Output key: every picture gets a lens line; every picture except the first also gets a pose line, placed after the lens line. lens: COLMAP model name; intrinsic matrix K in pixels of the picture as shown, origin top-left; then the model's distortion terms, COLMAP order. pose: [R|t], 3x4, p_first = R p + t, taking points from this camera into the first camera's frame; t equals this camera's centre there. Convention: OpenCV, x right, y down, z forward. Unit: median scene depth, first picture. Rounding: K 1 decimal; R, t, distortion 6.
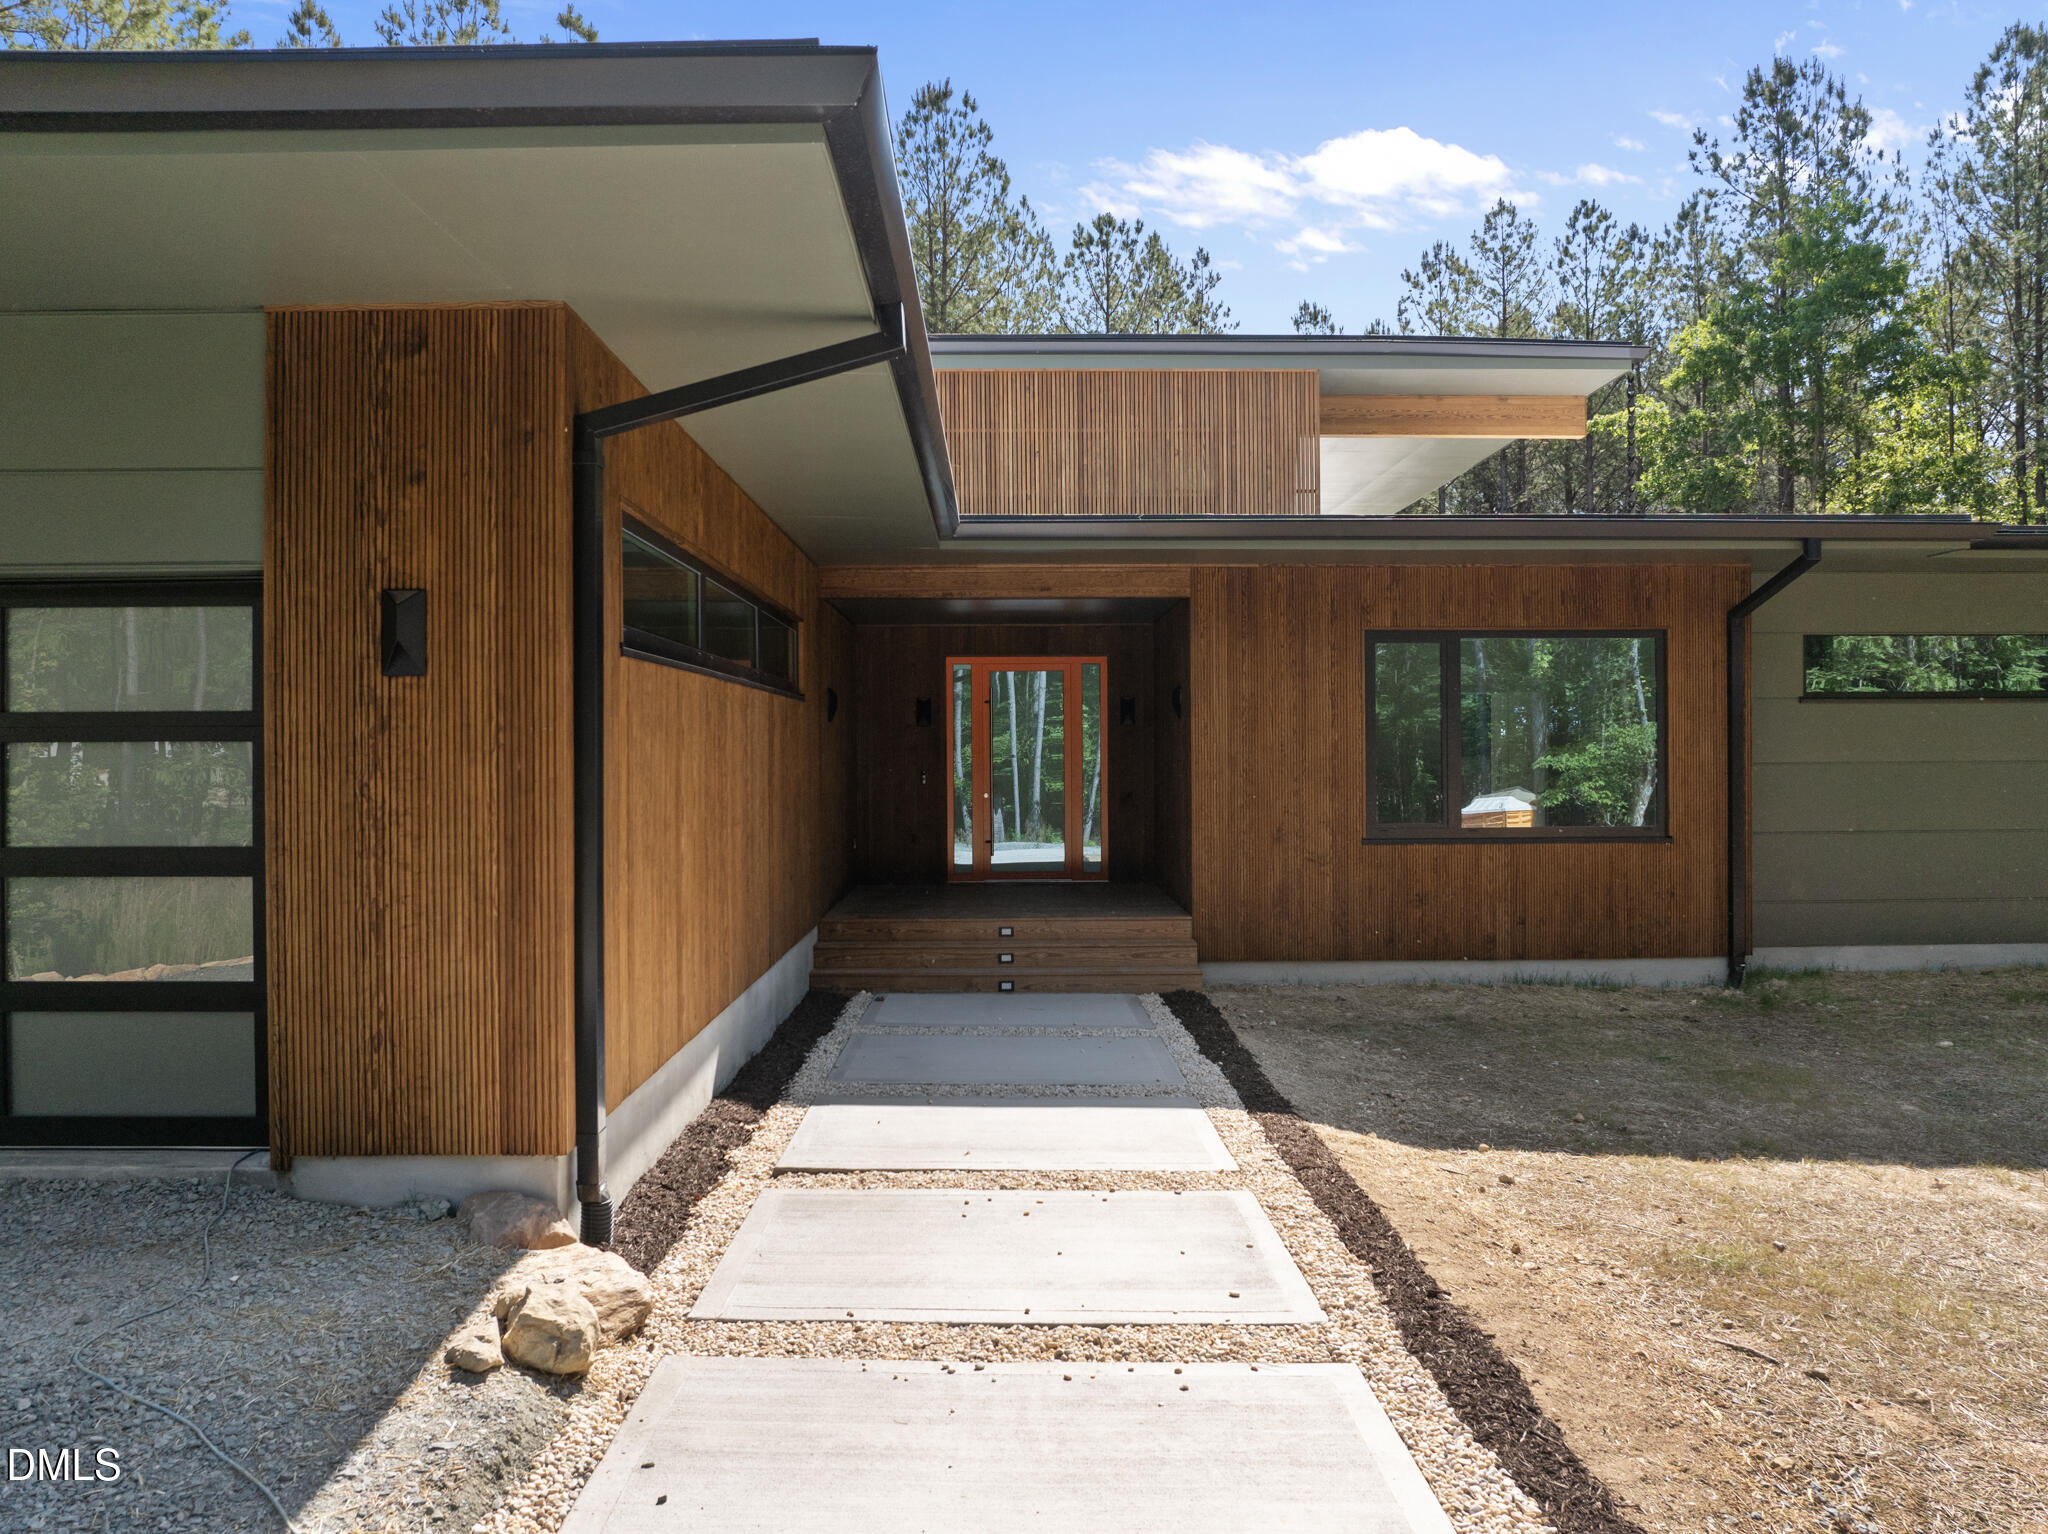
lens RADIAL K [[1439.3, 0, 1024.0], [0, 1439.3, 767.0], [0, 0, 1]] dist [-0.045579, 0.004392]
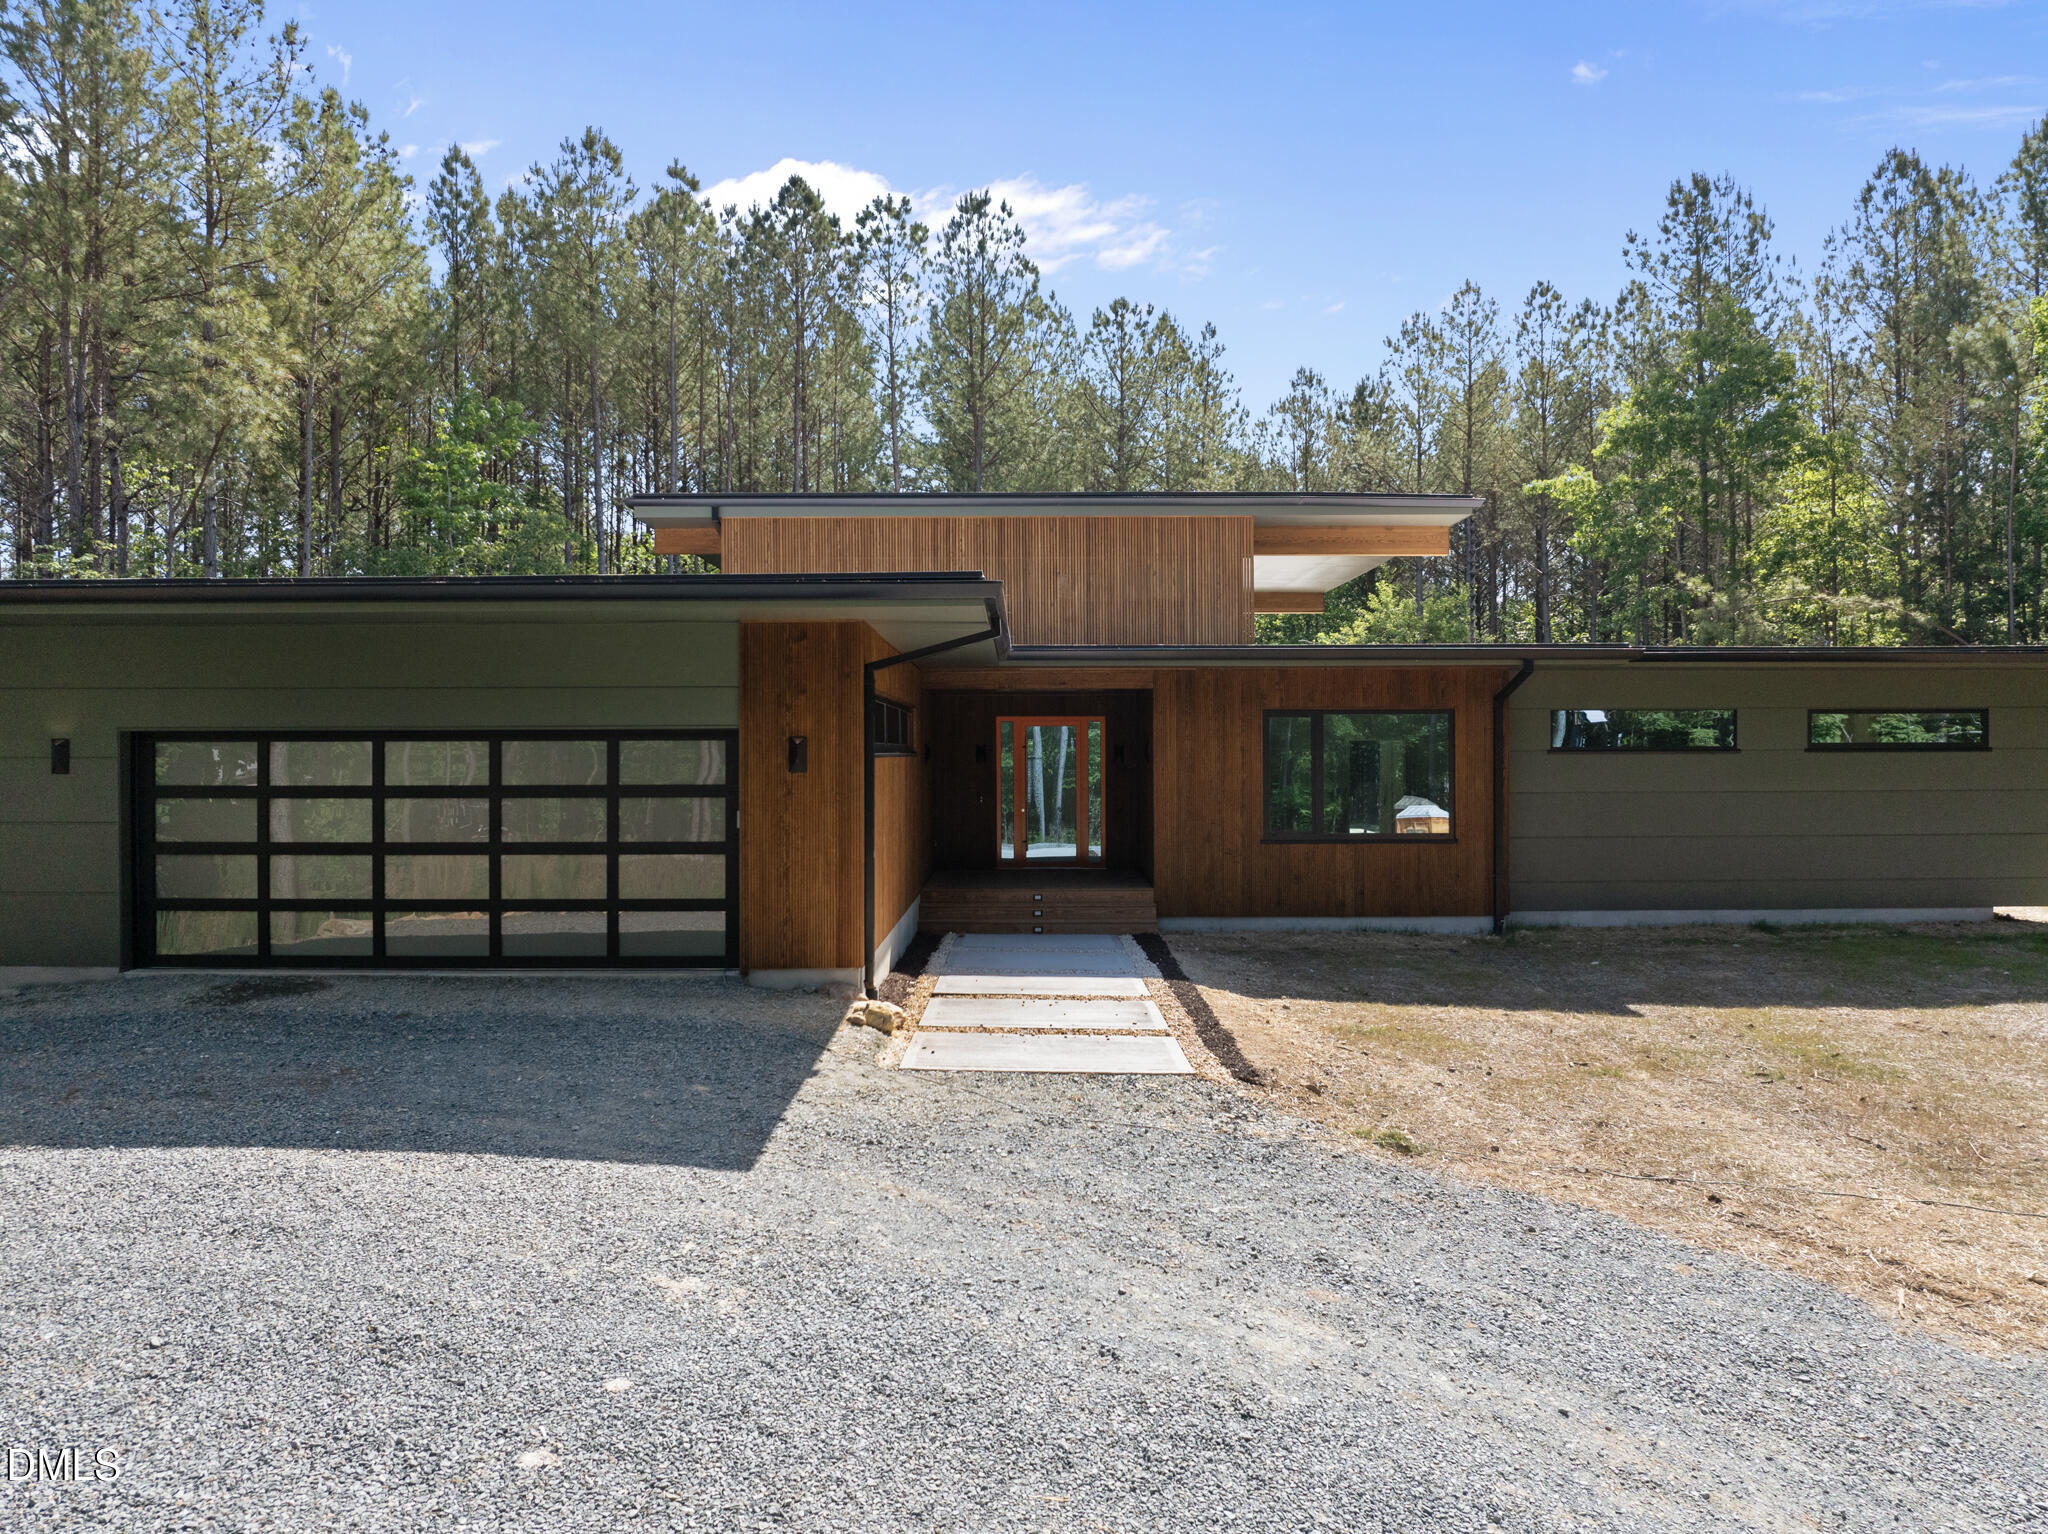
lens RADIAL K [[1452.0, 0, 1024.0], [0, 1452.0, 767.0], [0, 0, 1]] dist [-0.059503, 0.004328]
pose [[0.999862, 0.002758, -0.016362, -0.000539], [-0.002758, 0.999996, 0.000025, -0.010197], [0.016362, 0.000020, 0.999866, -0.204693]]
